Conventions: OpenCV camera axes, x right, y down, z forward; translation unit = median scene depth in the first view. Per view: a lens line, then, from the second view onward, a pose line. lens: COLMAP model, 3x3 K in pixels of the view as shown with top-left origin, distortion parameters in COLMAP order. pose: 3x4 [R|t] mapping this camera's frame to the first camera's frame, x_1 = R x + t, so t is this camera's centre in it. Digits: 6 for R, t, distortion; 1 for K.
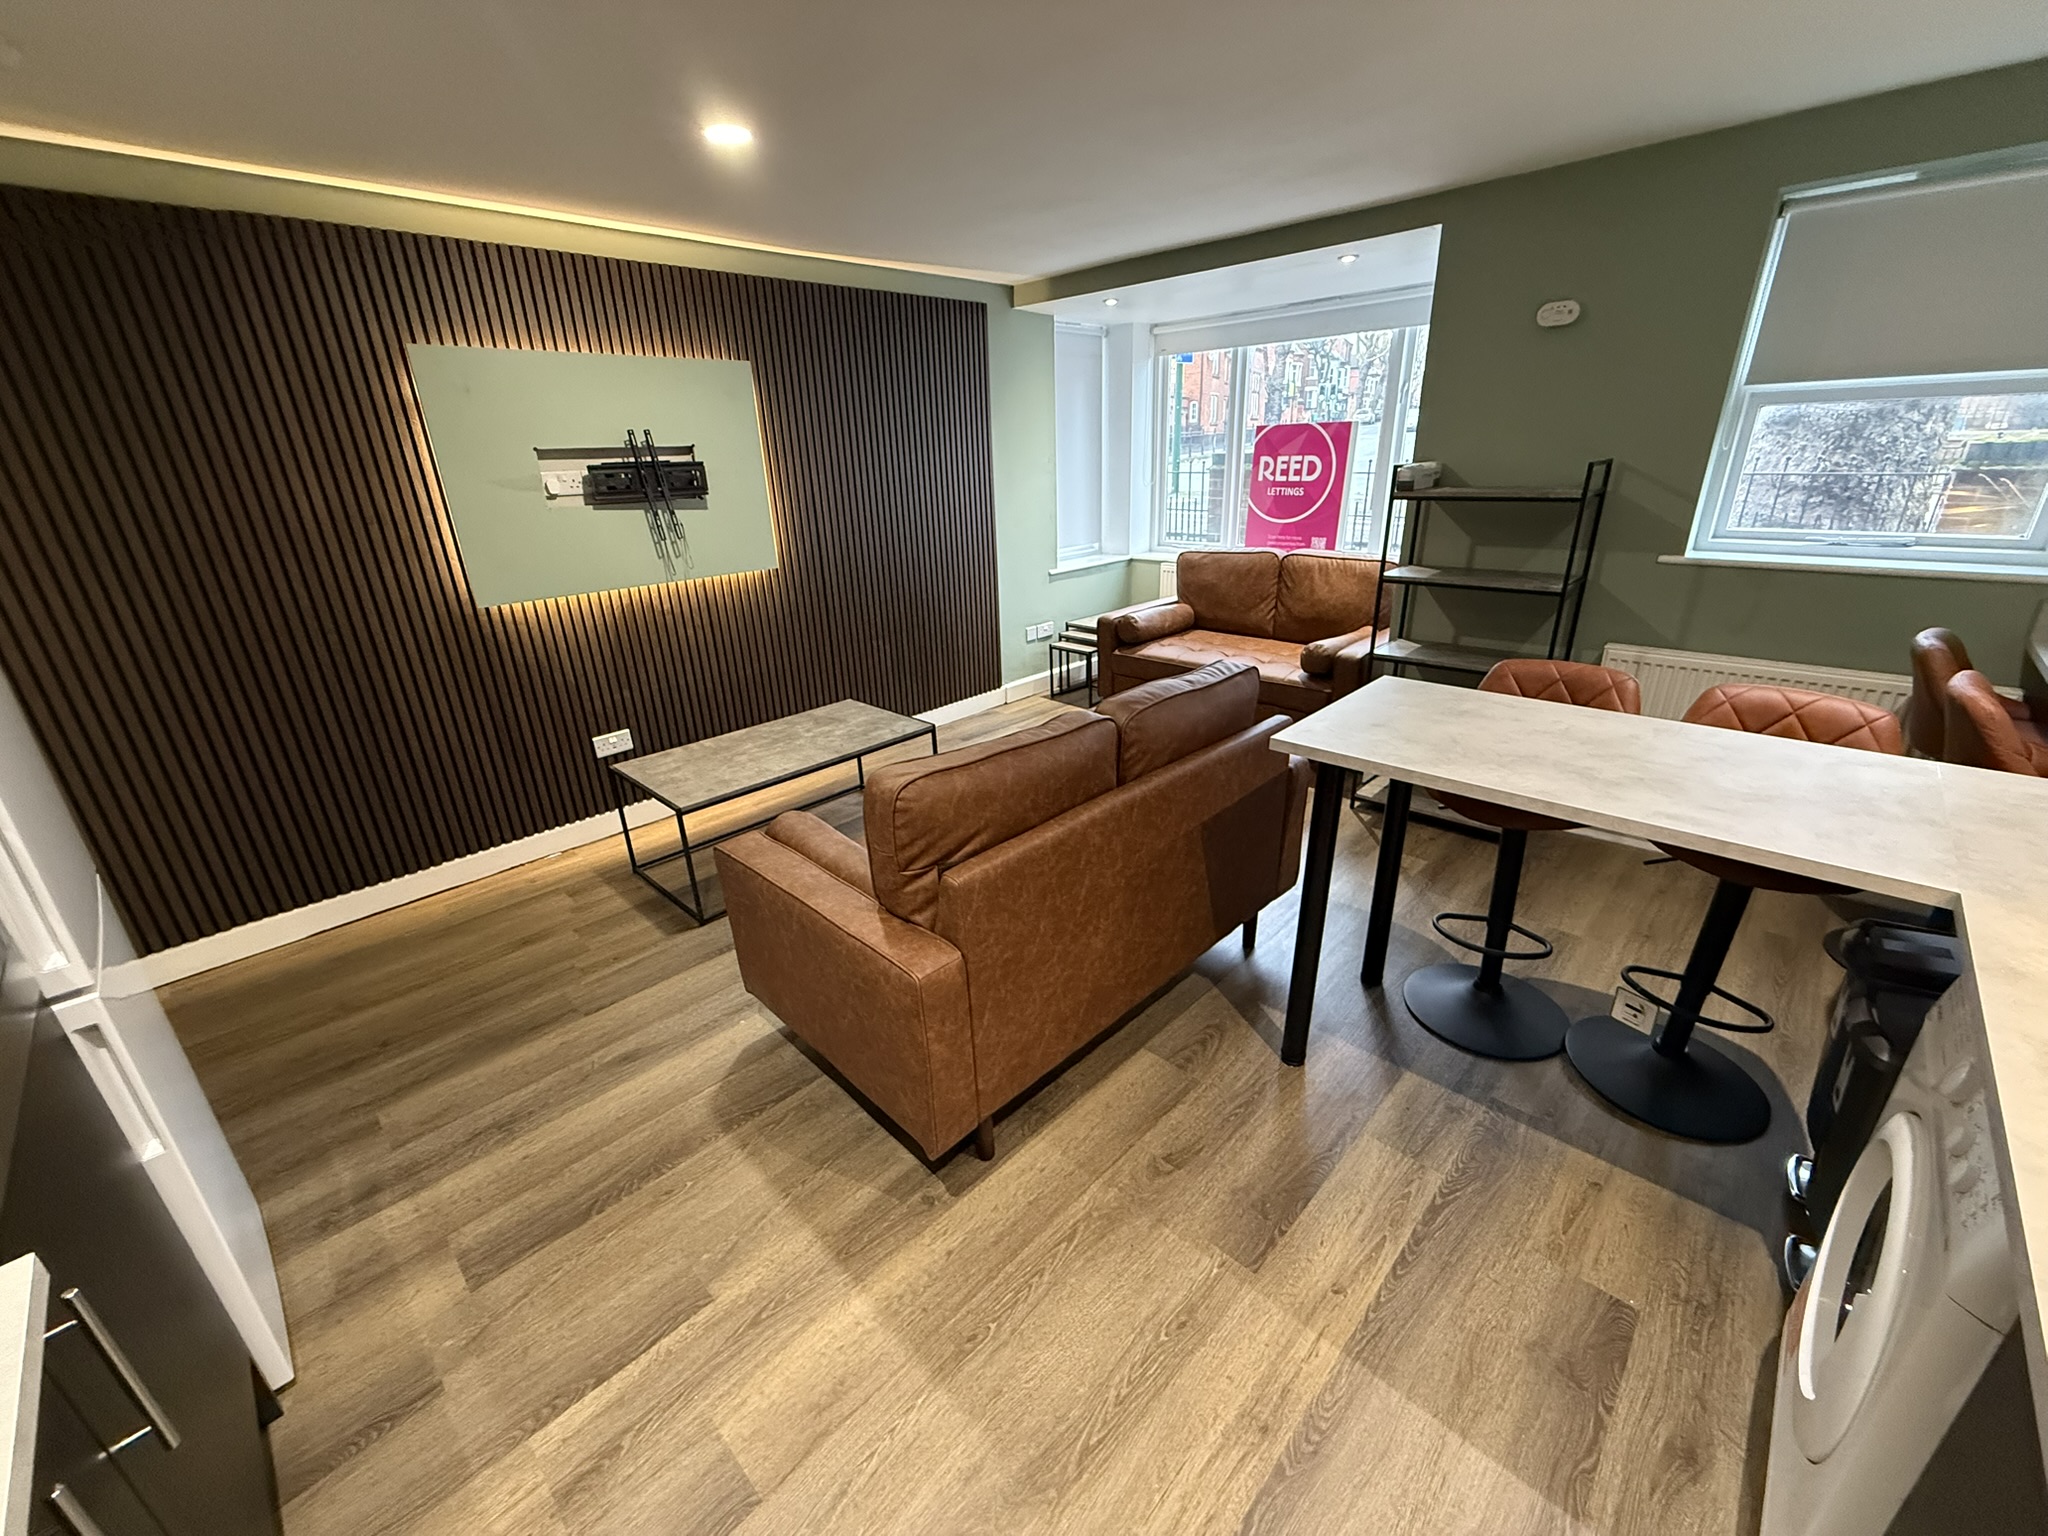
lens RADIAL K [[813.4, 0, 1017.0], [0, 813.4, 768.1], [0, 0, 1]] dist [-0.002819, -0.000037]
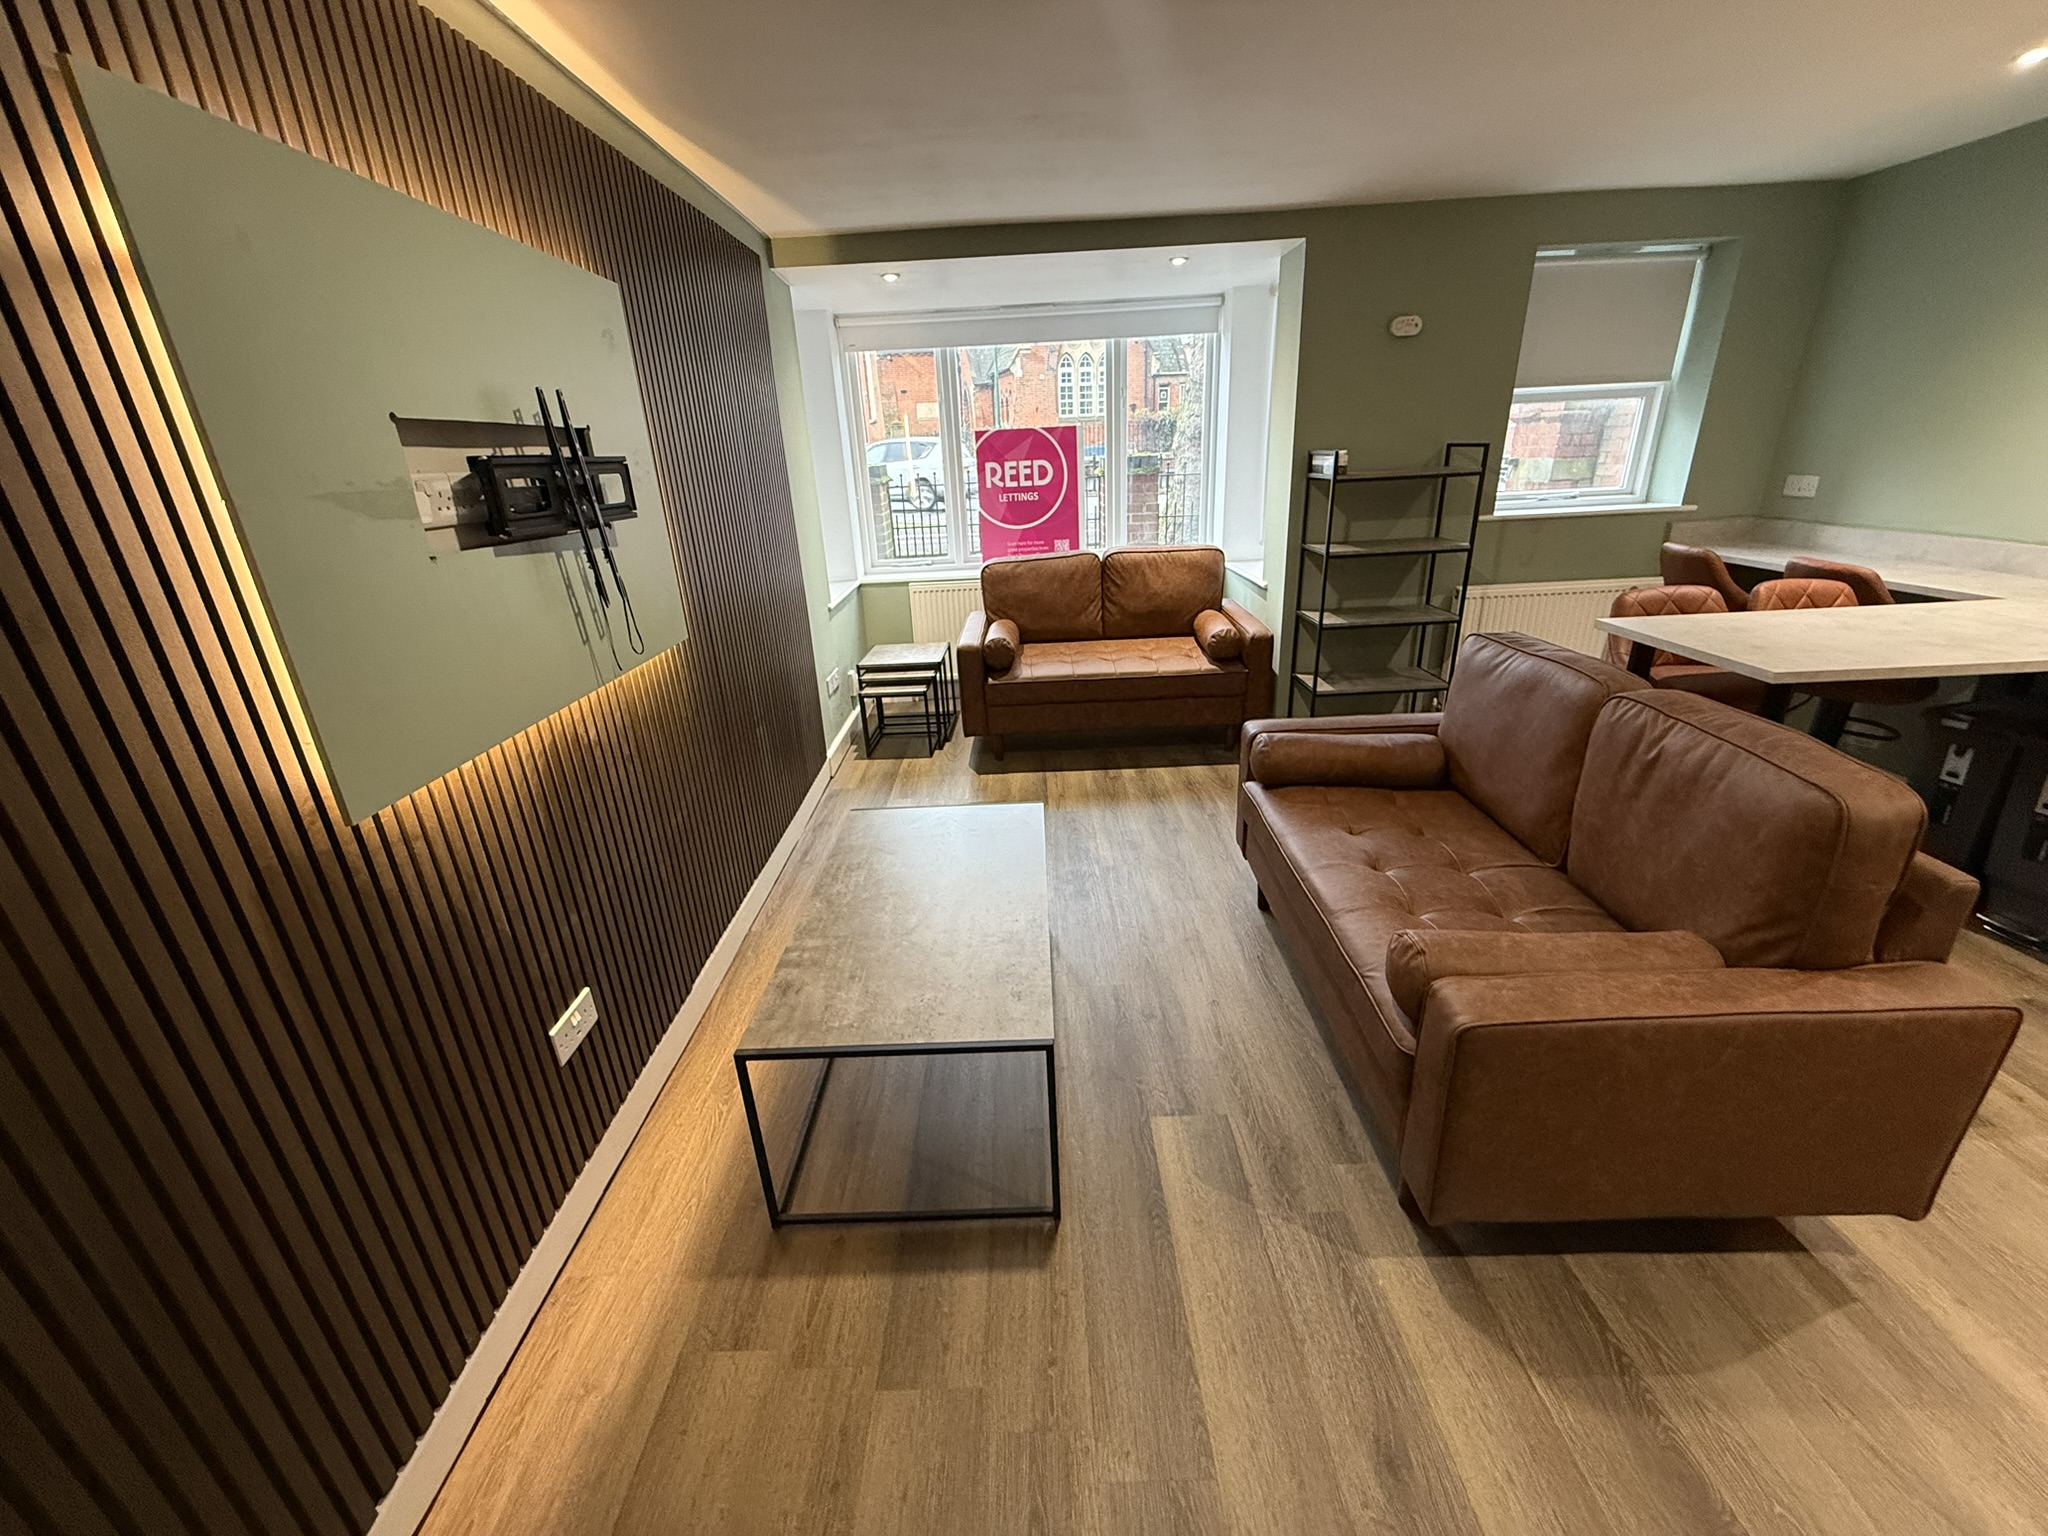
lens RADIAL K [[813.4, 0, 1019.2], [0, 813.4, 766.3], [0, 0, 1]] dist [-0.002819, -0.000037]
pose [[0.719004, -0.253045, 0.647303, -0.467524], [0.276510, 0.958630, 0.067611, -0.112147], [-0.637633, 0.130374, 0.759228, 0.351296]]
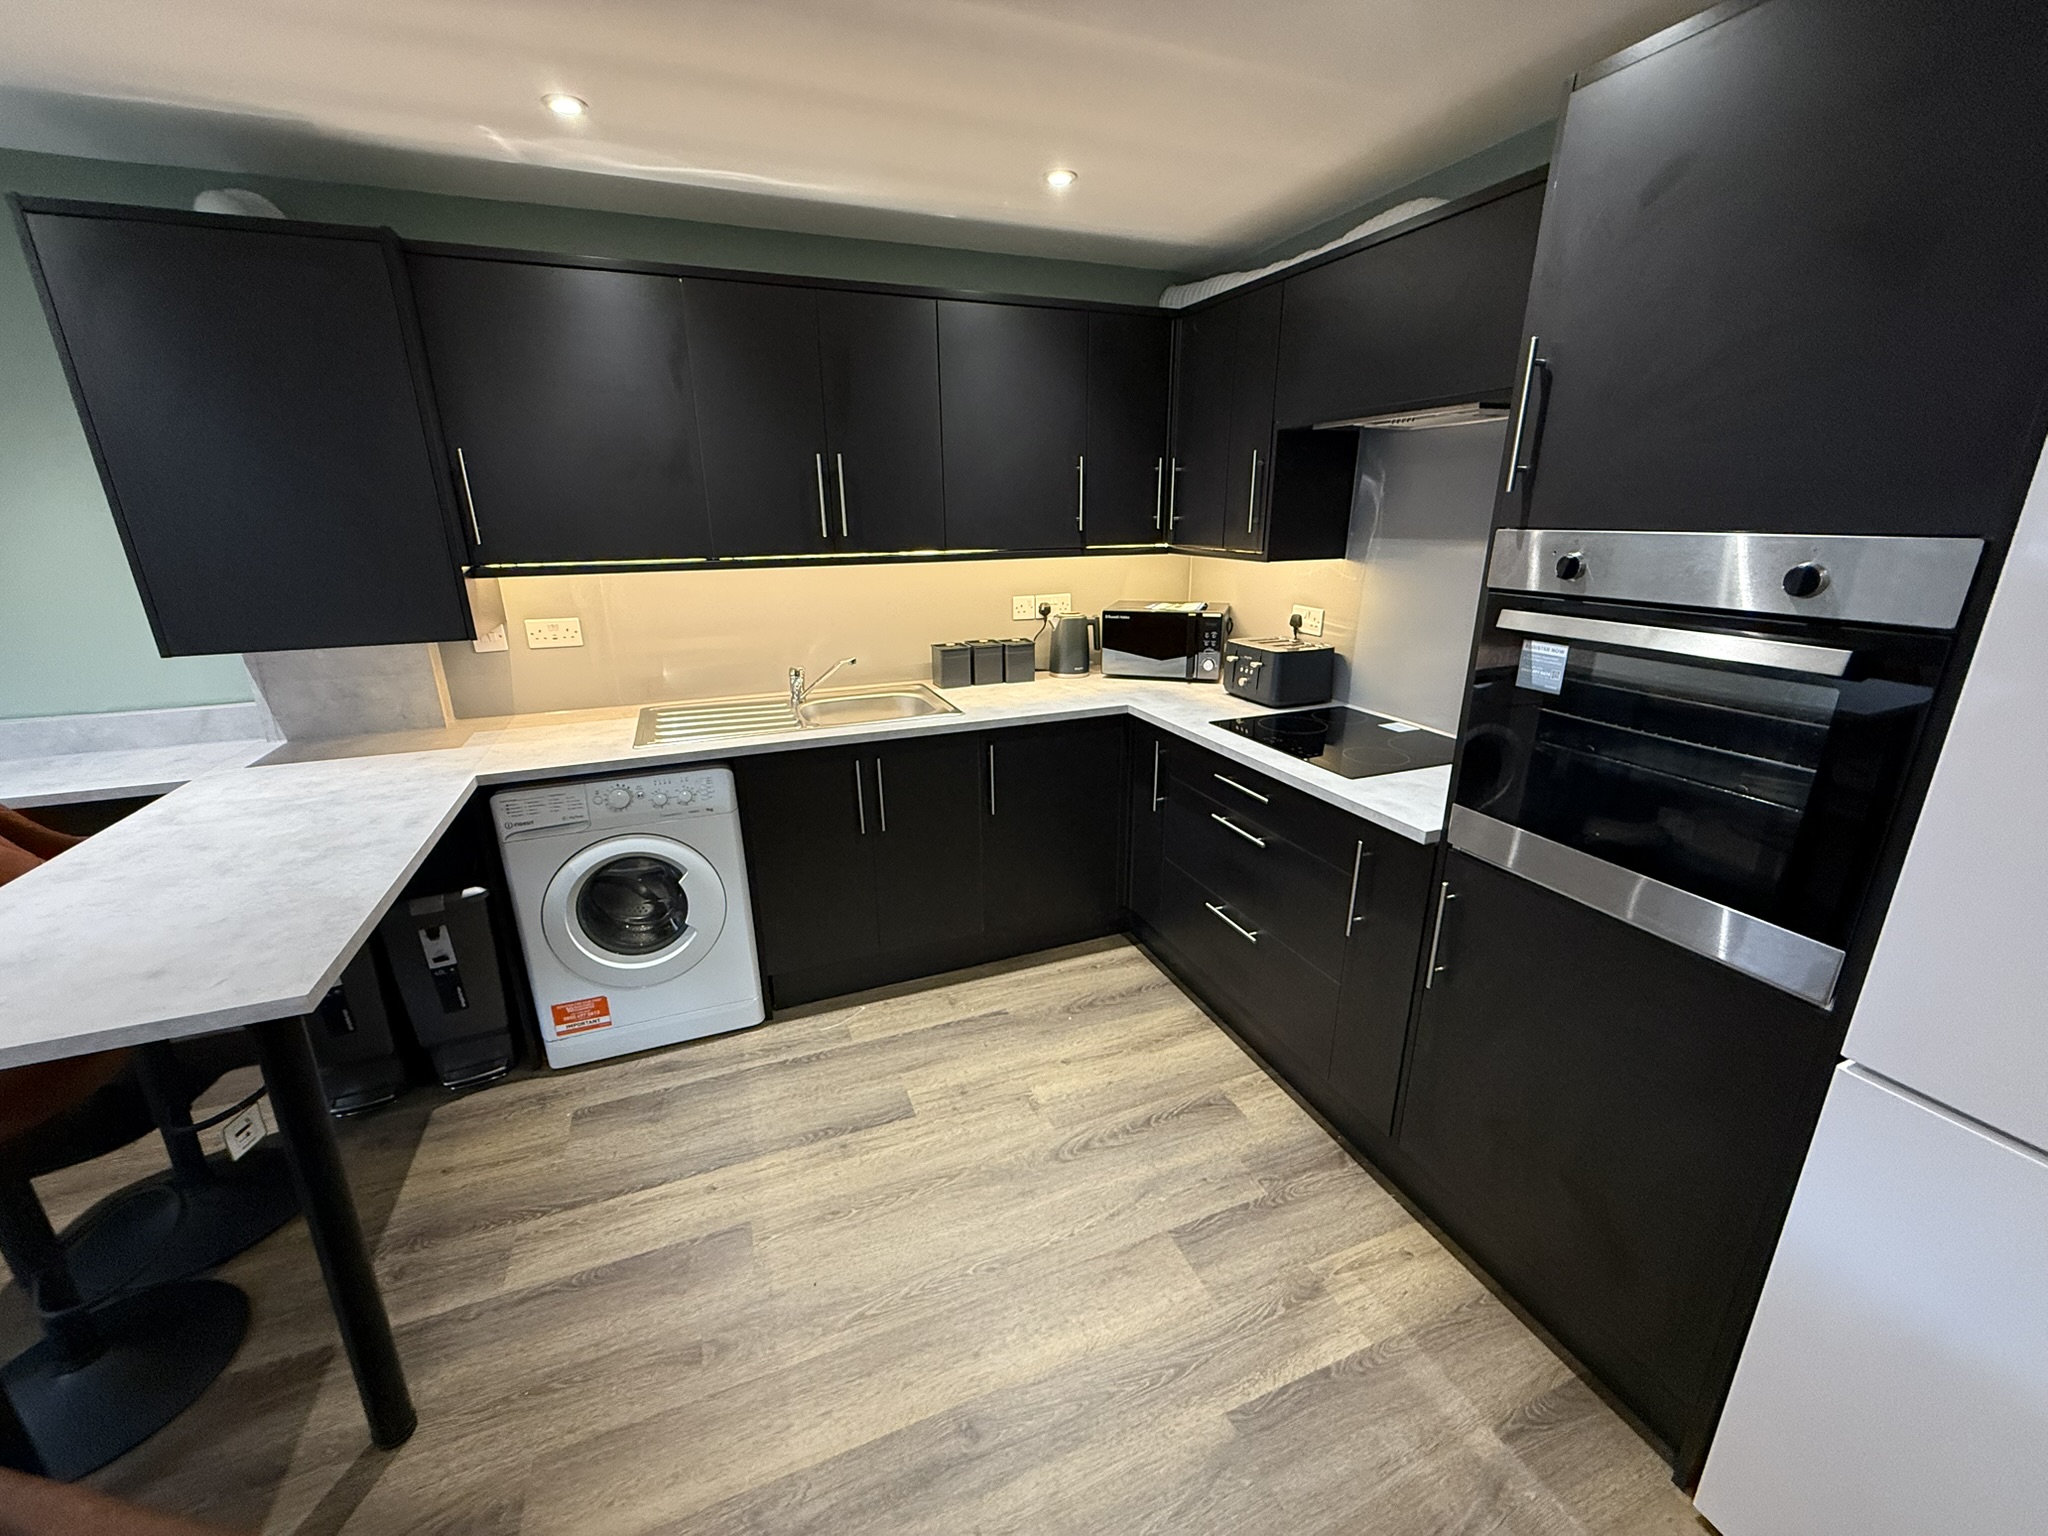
lens RADIAL K [[813.4, 0, 1023.5], [0, 813.4, 765.5], [0, 0, 1]] dist [-0.002819, -0.000037]
pose [[-0.912123, -0.085740, 0.400849, -0.179043], [0.186092, 0.784694, 0.591291, -0.189234], [-0.365241, 0.613926, -0.699781, 0.487349]]
